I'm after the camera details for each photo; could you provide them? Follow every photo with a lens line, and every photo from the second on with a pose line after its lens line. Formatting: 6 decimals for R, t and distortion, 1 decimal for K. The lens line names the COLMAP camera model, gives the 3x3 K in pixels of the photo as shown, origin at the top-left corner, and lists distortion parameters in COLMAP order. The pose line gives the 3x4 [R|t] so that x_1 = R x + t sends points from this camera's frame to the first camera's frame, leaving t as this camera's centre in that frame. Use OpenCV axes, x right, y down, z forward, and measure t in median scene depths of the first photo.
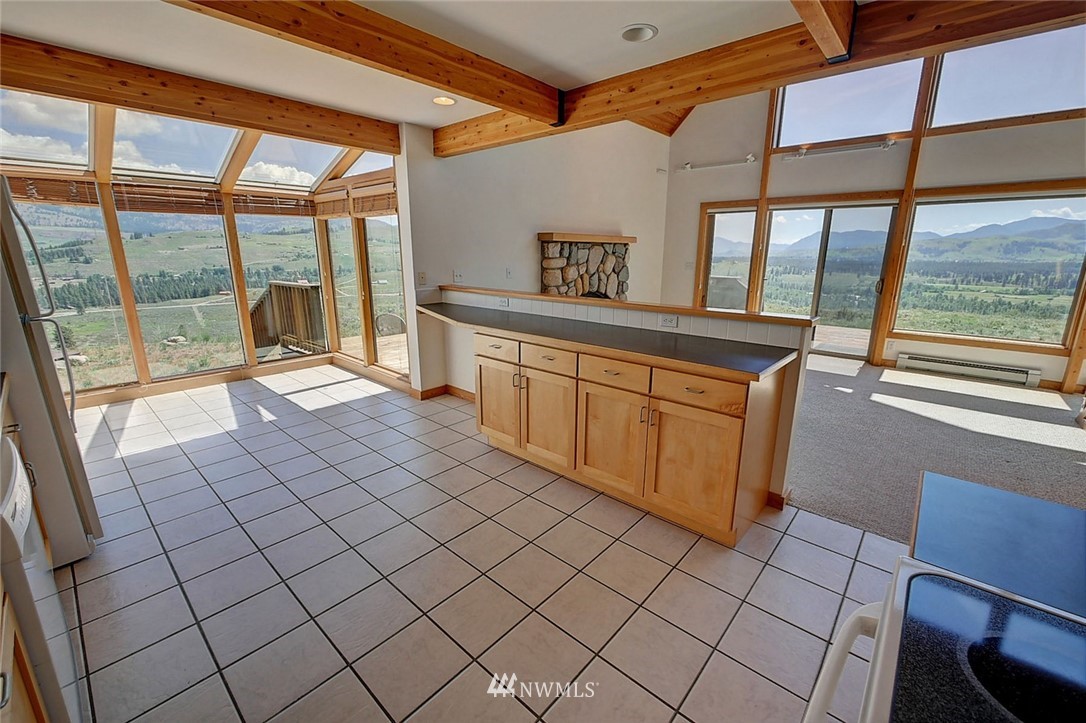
lens RADIAL K [[447.7, 0, 543.4], [0, 447.7, 359.4], [0, 0, 1]] dist [-0.006621, 0.000044]
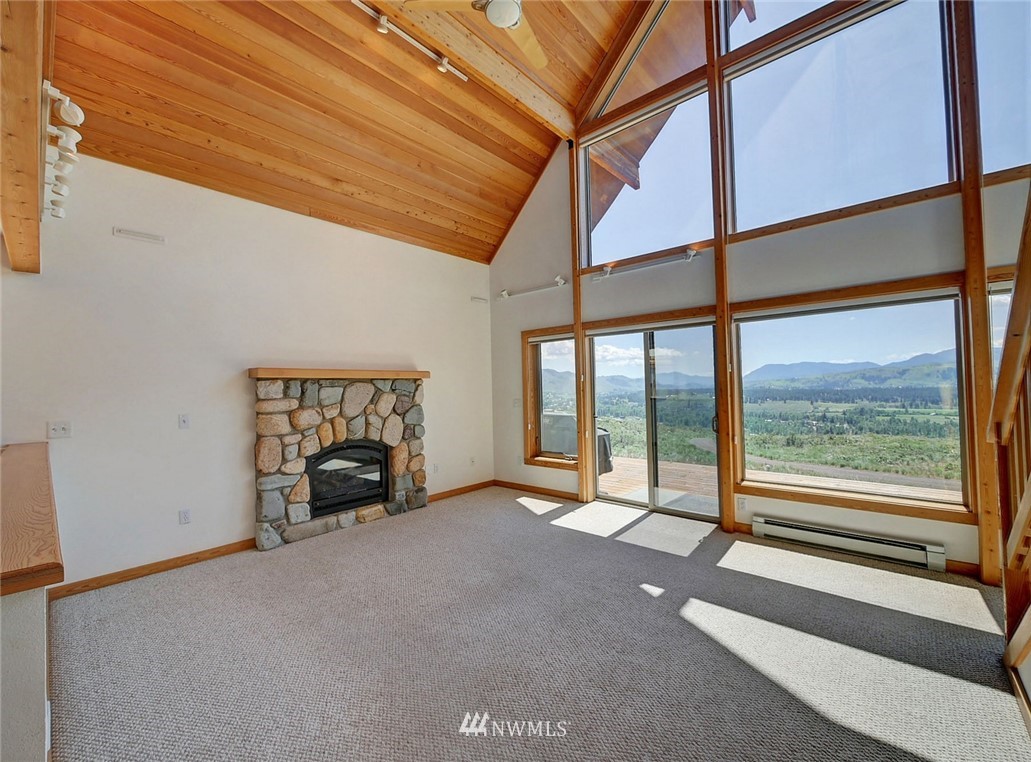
lens RADIAL K [[425.9, 0, 512.7], [0, 425.9, 379.0], [0, 0, 1]] dist [-0.006742, -0.000196]
pose [[0.999678, -0.025020, -0.004344, 0.424673], [0.023075, 0.966395, -0.256025, -0.061280], [0.010604, 0.255842, 0.966660, 0.277560]]
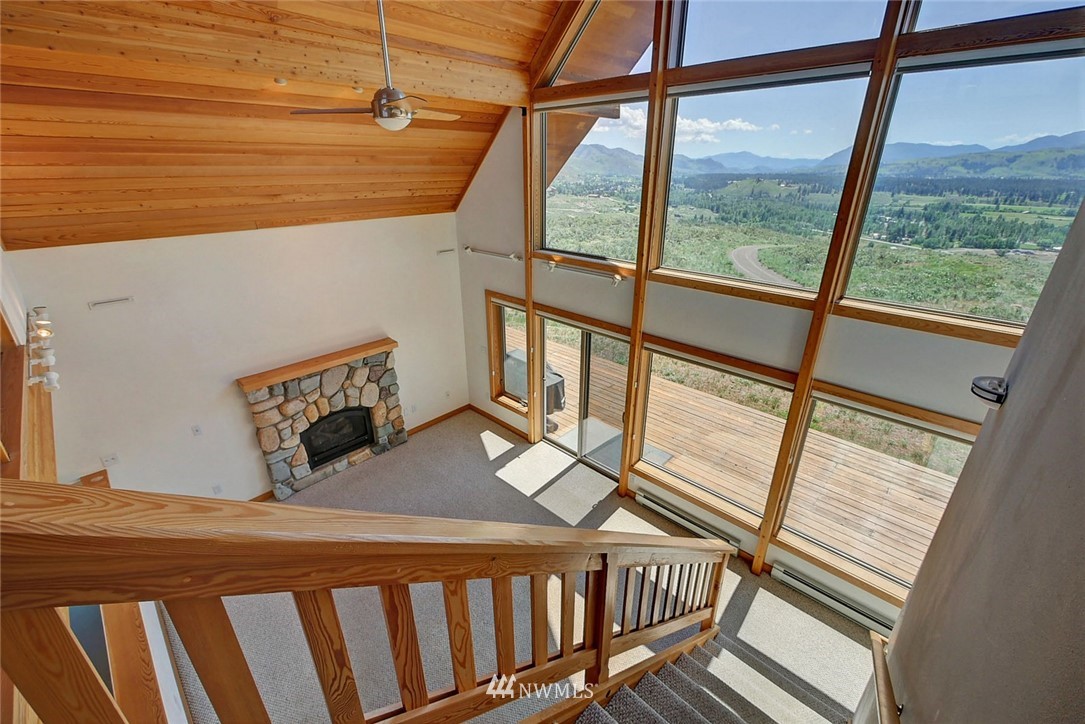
lens RADIAL K [[447.3, 0, 540.8], [0, 447.3, 357.0], [0, 0, 1]] dist [-0.006621, 0.000044]
pose [[0.999490, 0.005447, -0.031452, 0.627101], [-0.000365, 0.987218, 0.159377, -0.454330], [0.031918, -0.159285, 0.986717, 0.087148]]
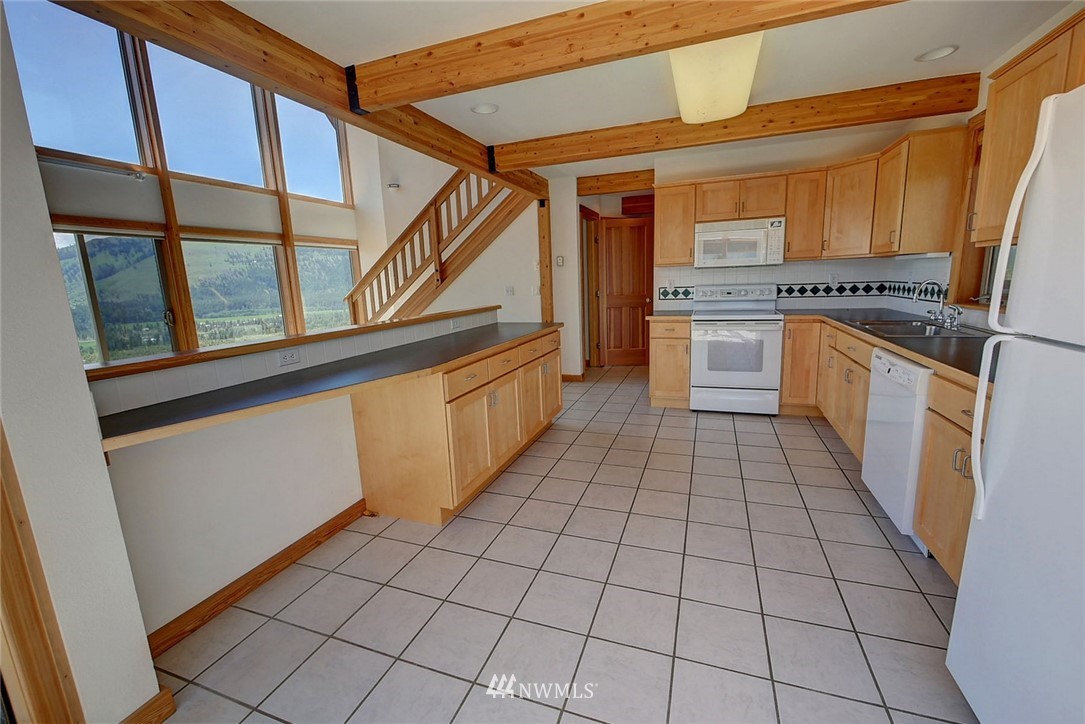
lens RADIAL K [[447.3, 0, 539.4], [0, 447.3, 361.5], [0, 0, 1]] dist [-0.006621, 0.000044]
pose [[-0.357966, -0.161901, 0.919592, -0.494281], [0.254213, 0.930752, 0.262823, -0.129947], [-0.898463, 0.327853, -0.292020, 0.602749]]
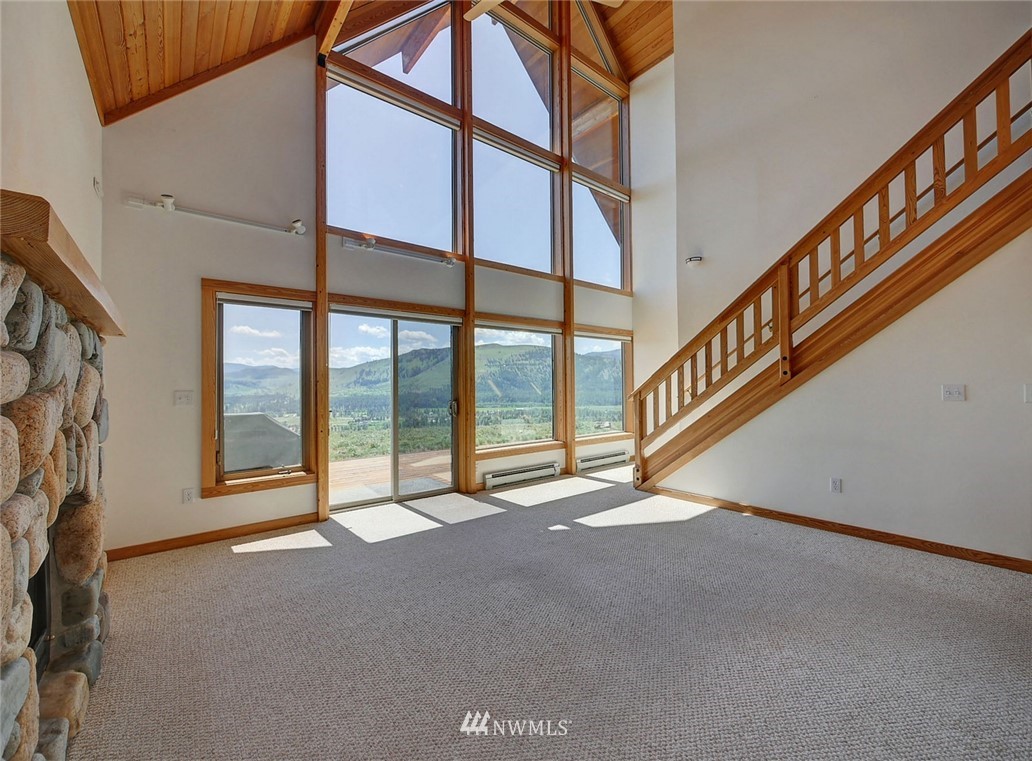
lens RADIAL K [[426.3, 0, 515.6], [0, 426.3, 381.4], [0, 0, 1]] dist [-0.006742, -0.000196]
pose [[0.164632, 0.006485, 0.986334, -0.098320], [0.242917, 0.968912, -0.046917, -0.151644], [-0.955975, 0.247321, 0.157938, 0.755949]]
